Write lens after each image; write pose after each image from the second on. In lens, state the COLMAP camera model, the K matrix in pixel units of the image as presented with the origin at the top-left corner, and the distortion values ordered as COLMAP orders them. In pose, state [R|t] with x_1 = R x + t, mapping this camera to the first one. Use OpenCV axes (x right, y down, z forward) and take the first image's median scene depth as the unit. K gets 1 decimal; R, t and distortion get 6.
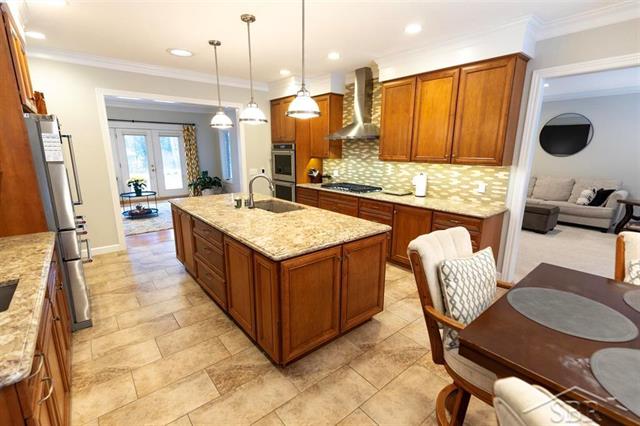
lens RADIAL K [[289.4, 0, 320.0], [0, 289.4, 213.0], [0, 0, 1]] dist [0.000510, 0.000150]
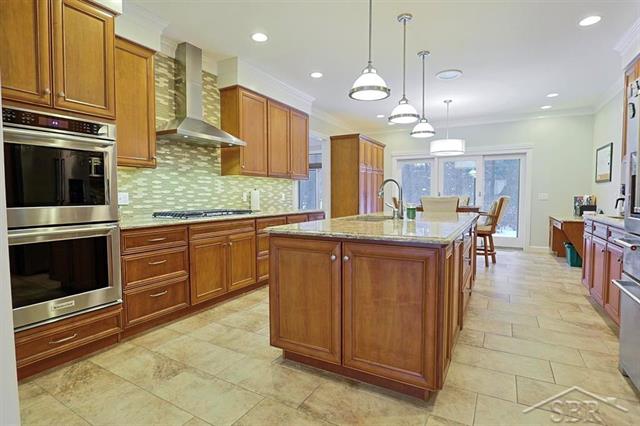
lens RADIAL K [[317.1, 0, 320.0], [0, 317.1, 213.0], [0, 0, 1]] dist [-0.030332, 0.000252]
pose [[-0.348306, -0.051735, 0.935952, -0.666839], [0.206652, 0.969672, 0.130503, -0.129926], [-0.914318, 0.238871, -0.327051, 1.004886]]
